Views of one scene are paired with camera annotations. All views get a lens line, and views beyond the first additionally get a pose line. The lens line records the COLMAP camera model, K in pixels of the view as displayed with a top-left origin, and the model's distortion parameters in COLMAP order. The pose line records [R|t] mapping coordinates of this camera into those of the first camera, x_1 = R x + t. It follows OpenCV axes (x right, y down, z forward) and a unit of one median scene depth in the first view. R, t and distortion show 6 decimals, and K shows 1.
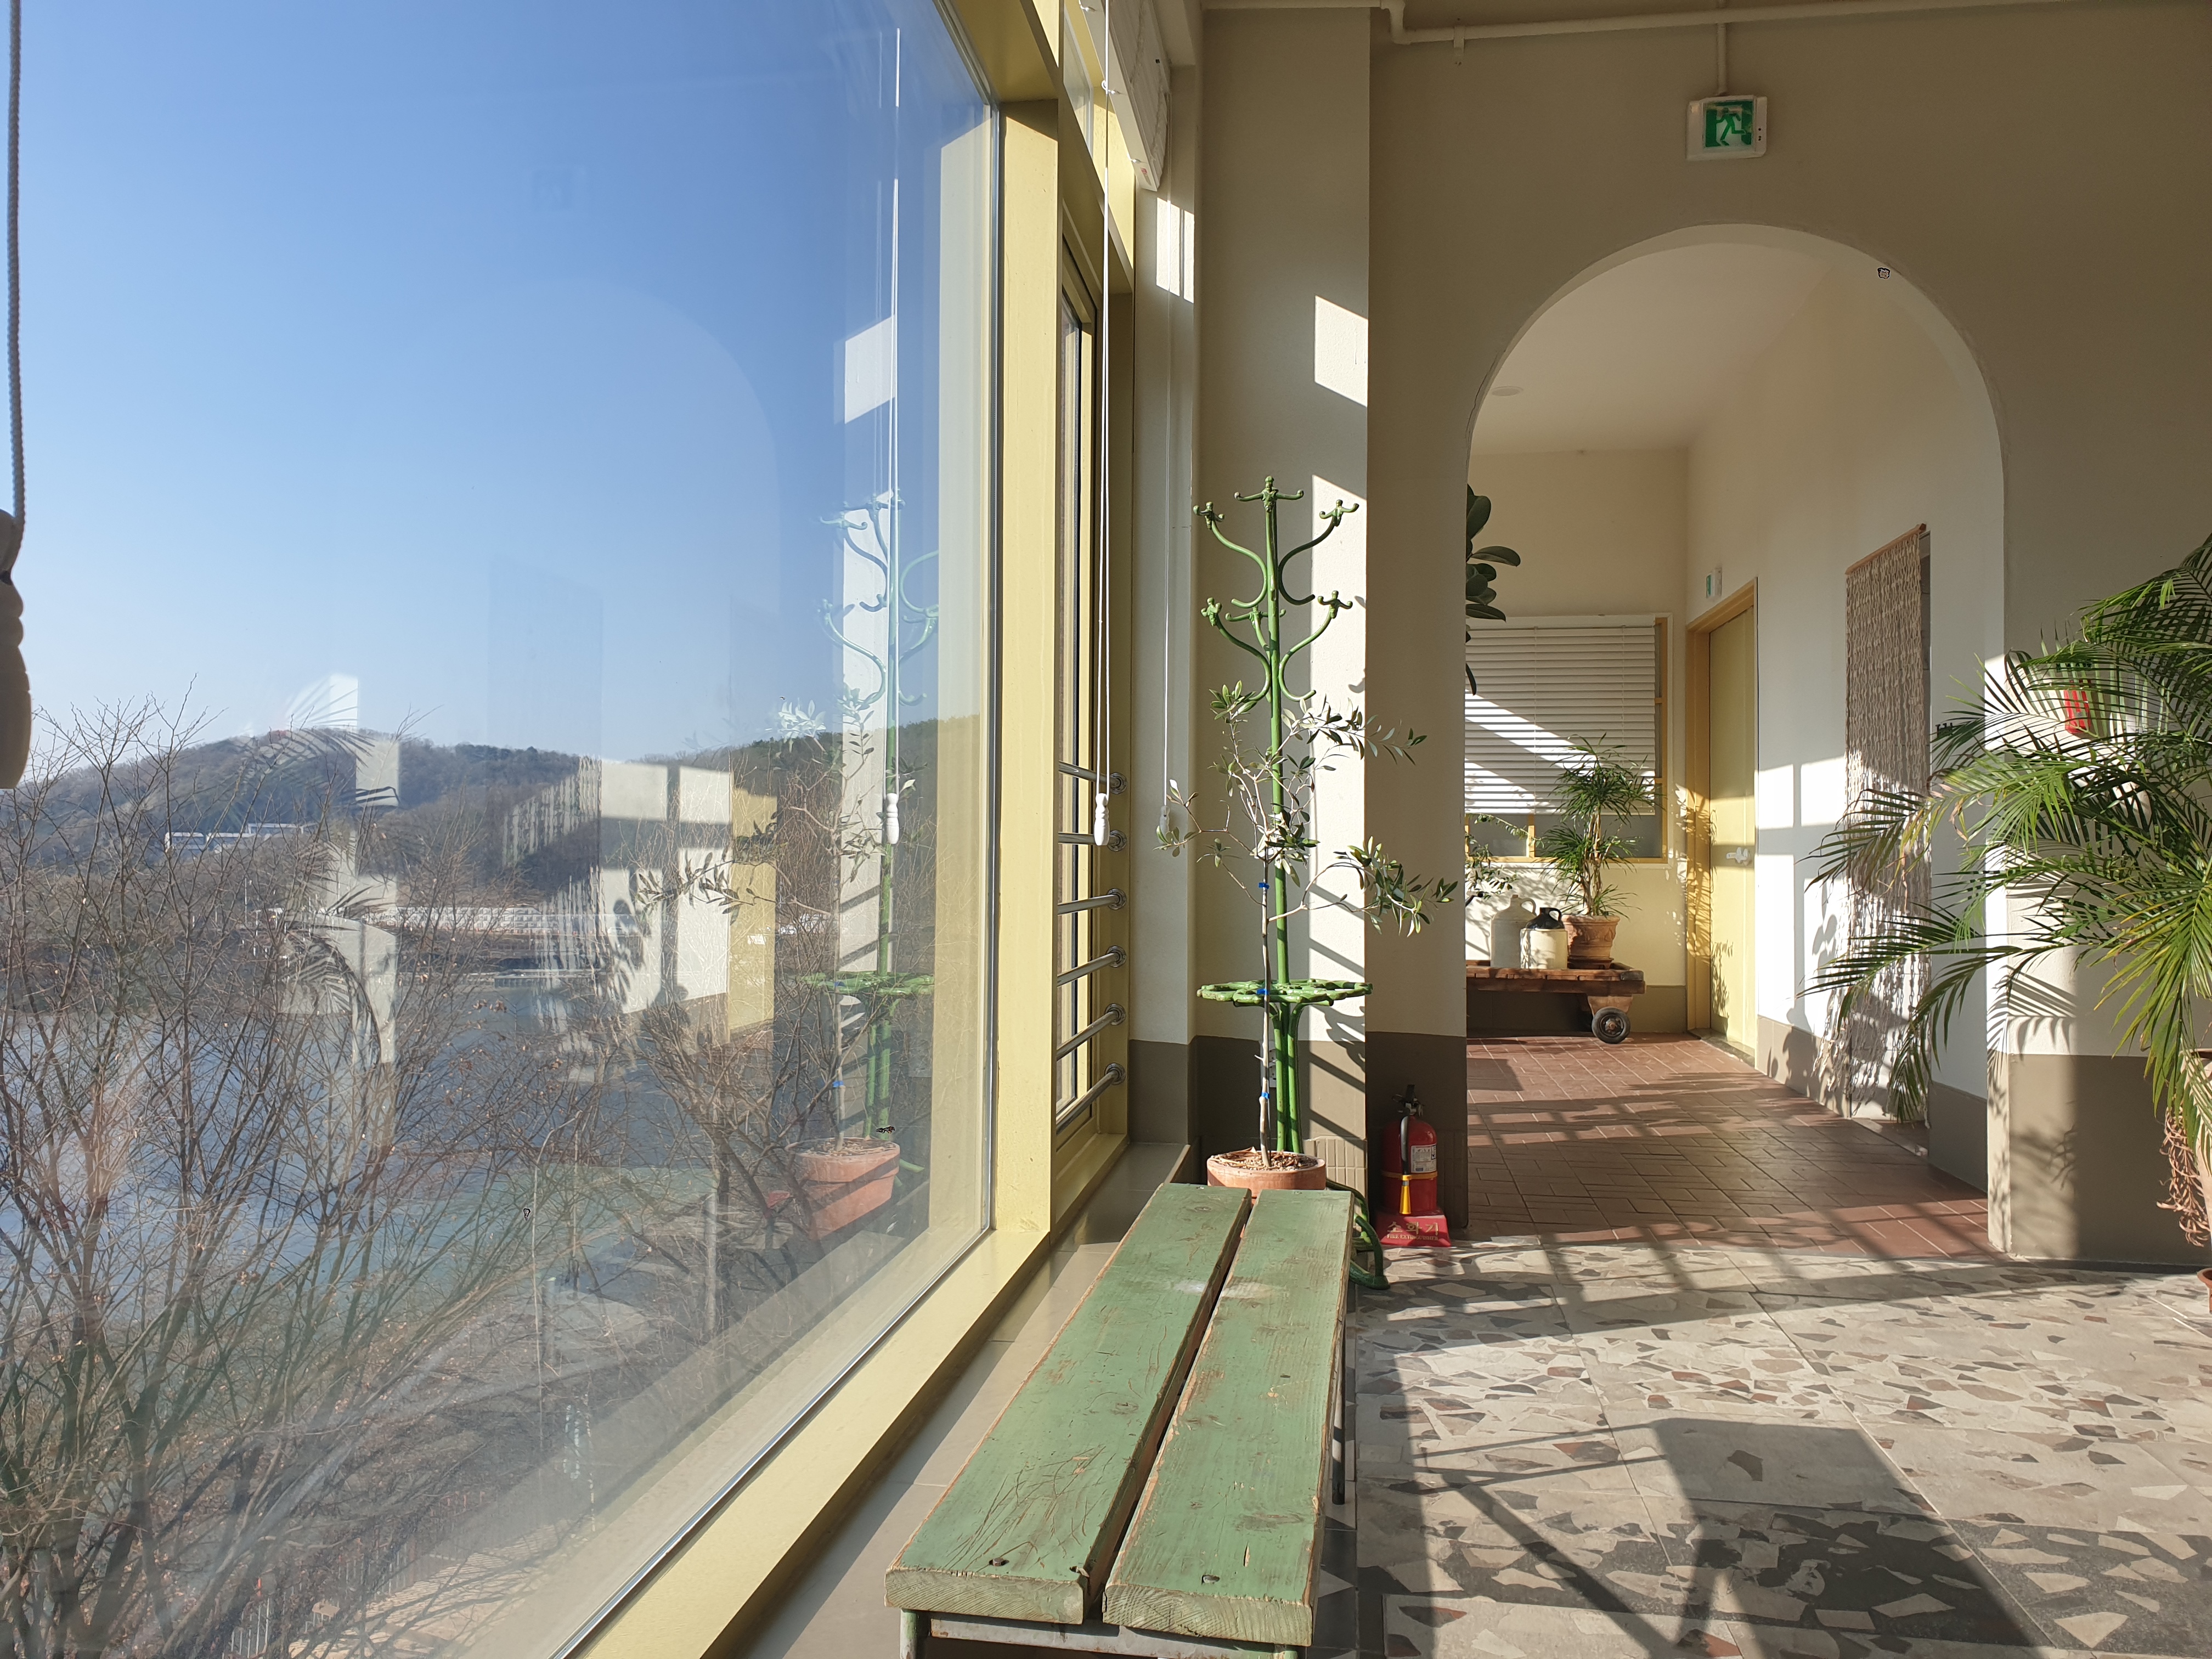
lens RADIAL K [[1692.3, 0, 1102.8], [0, 1692.3, 830.6], [0, 0, 1]] dist [0.053451, -0.059852]
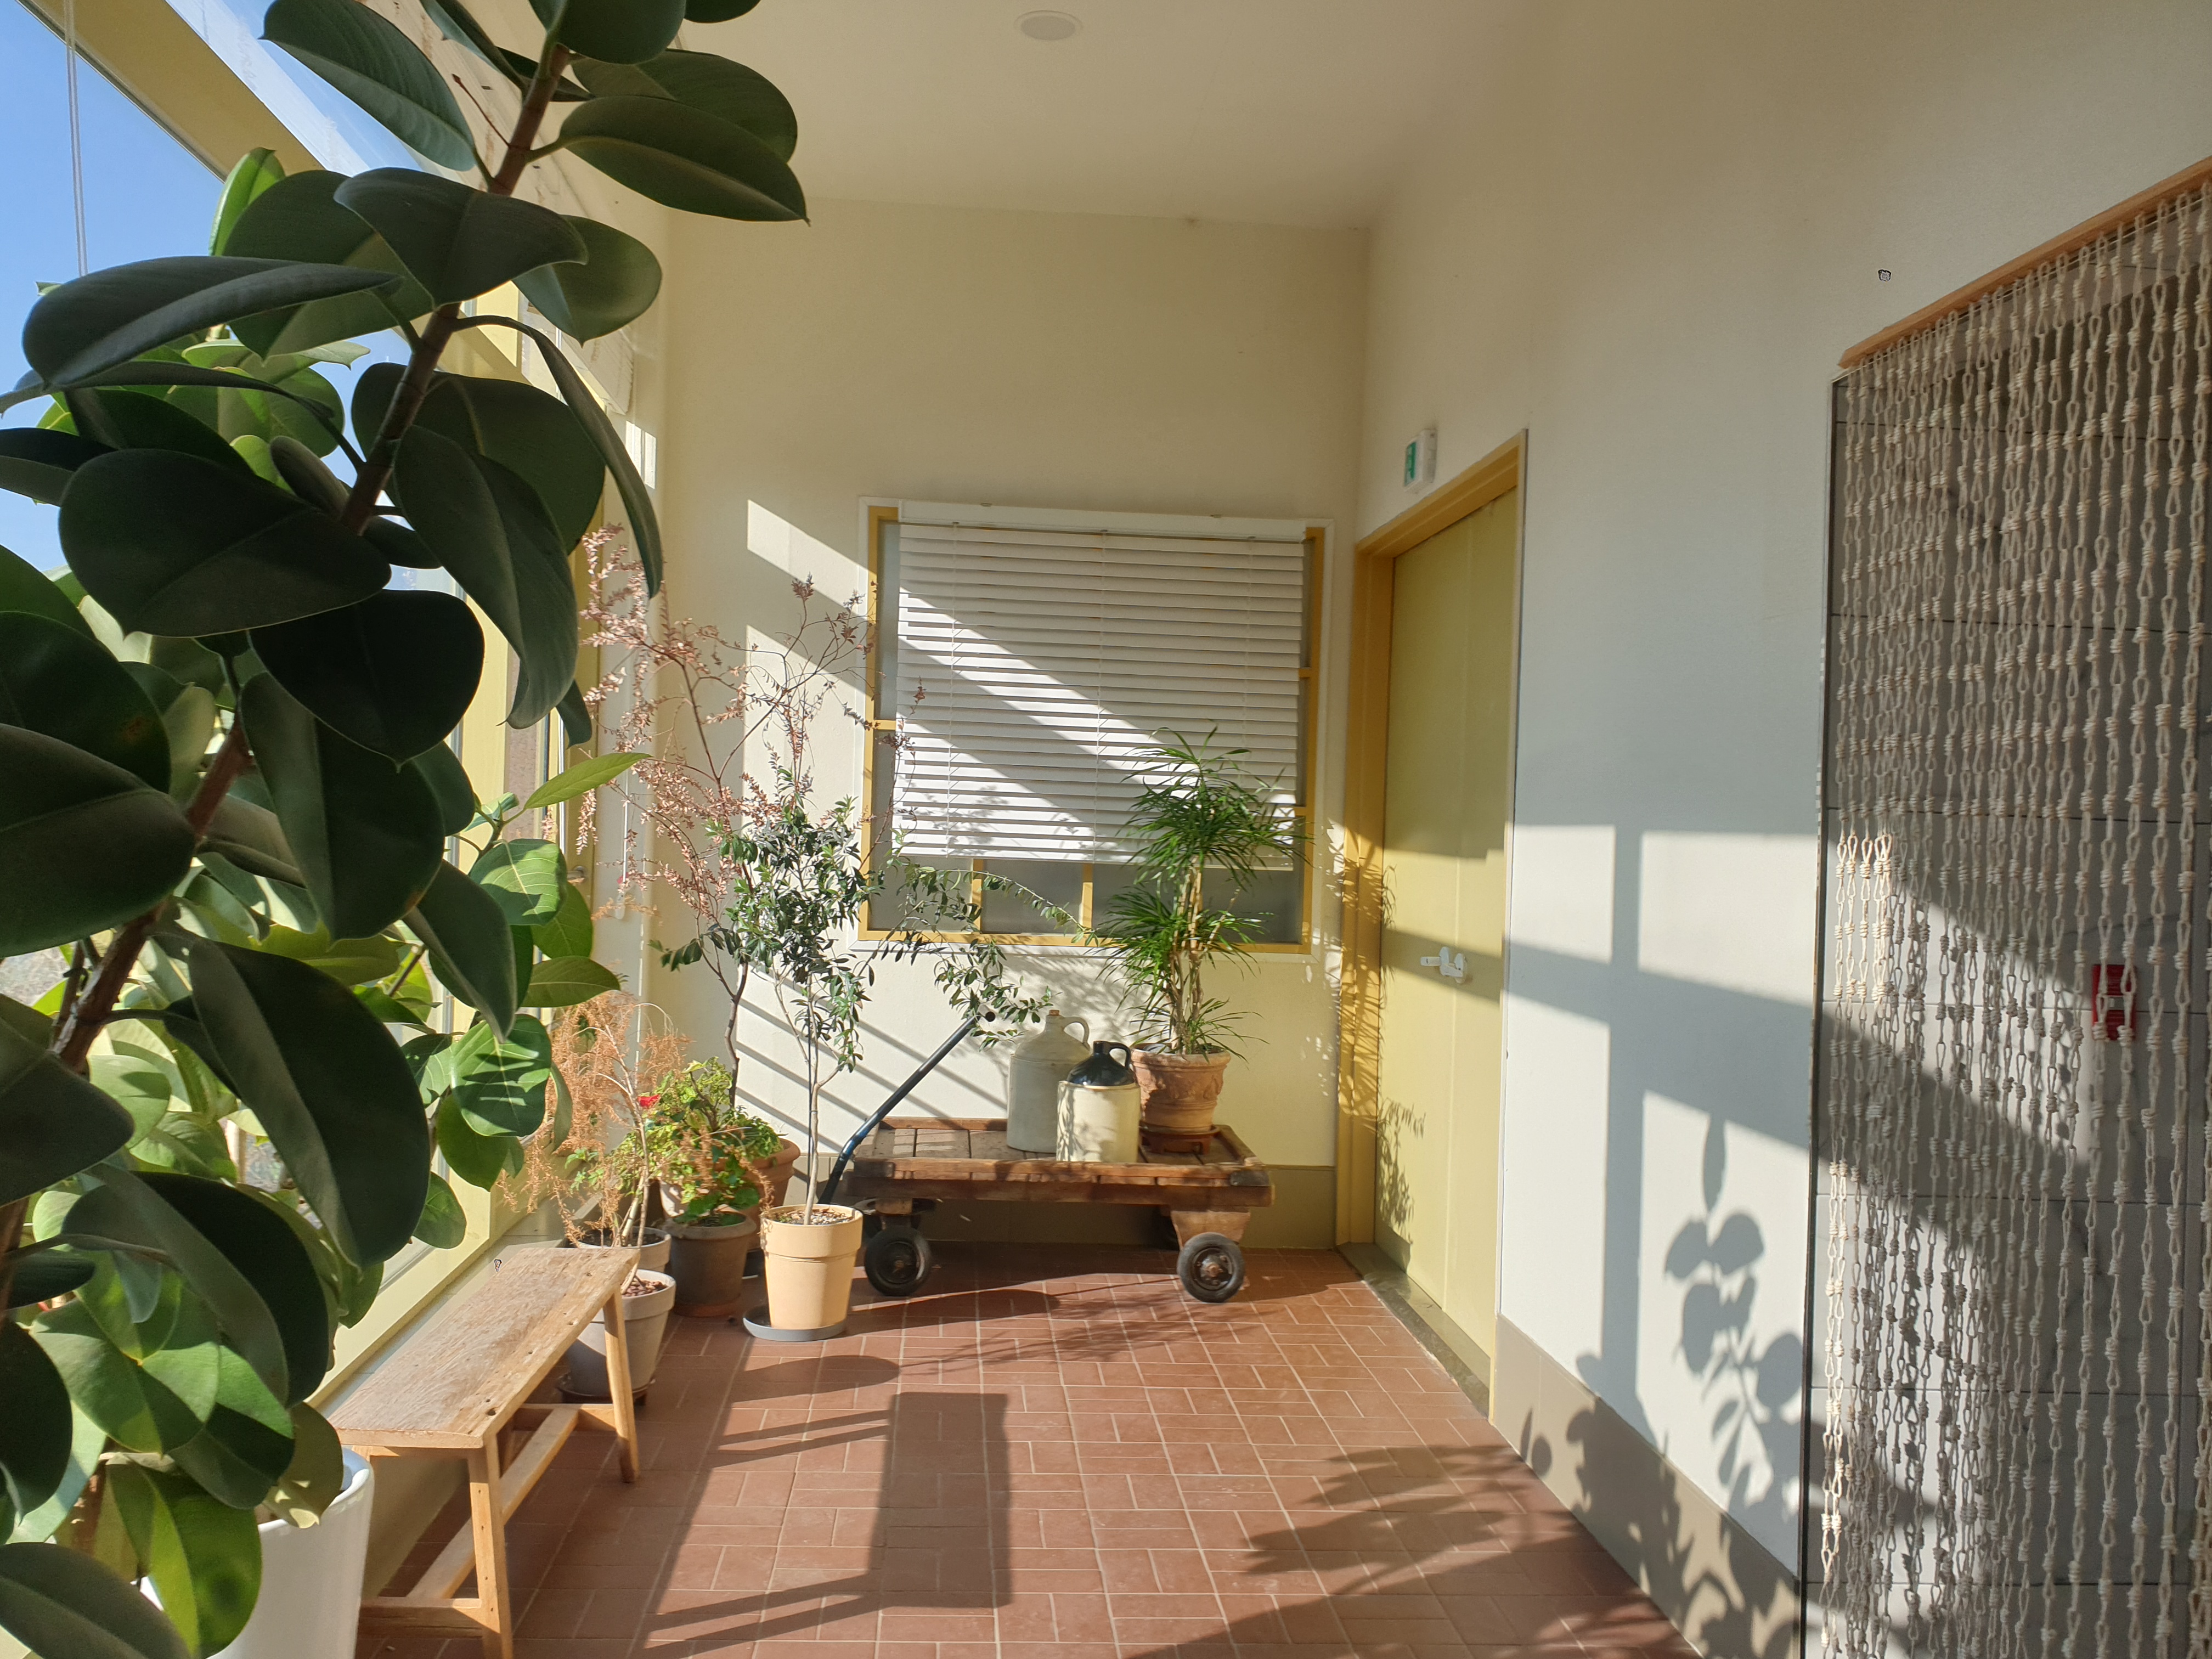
lens RADIAL K [[1692.3, 0, 1104.3], [0, 1692.3, 835.7], [0, 0, 1]] dist [0.053451, -0.059852]
pose [[0.972547, 0.022008, 0.231662, 0.130820], [-0.028520, 0.999286, 0.024797, -0.034161], [-0.230951, -0.030723, 0.972480, 0.462825]]
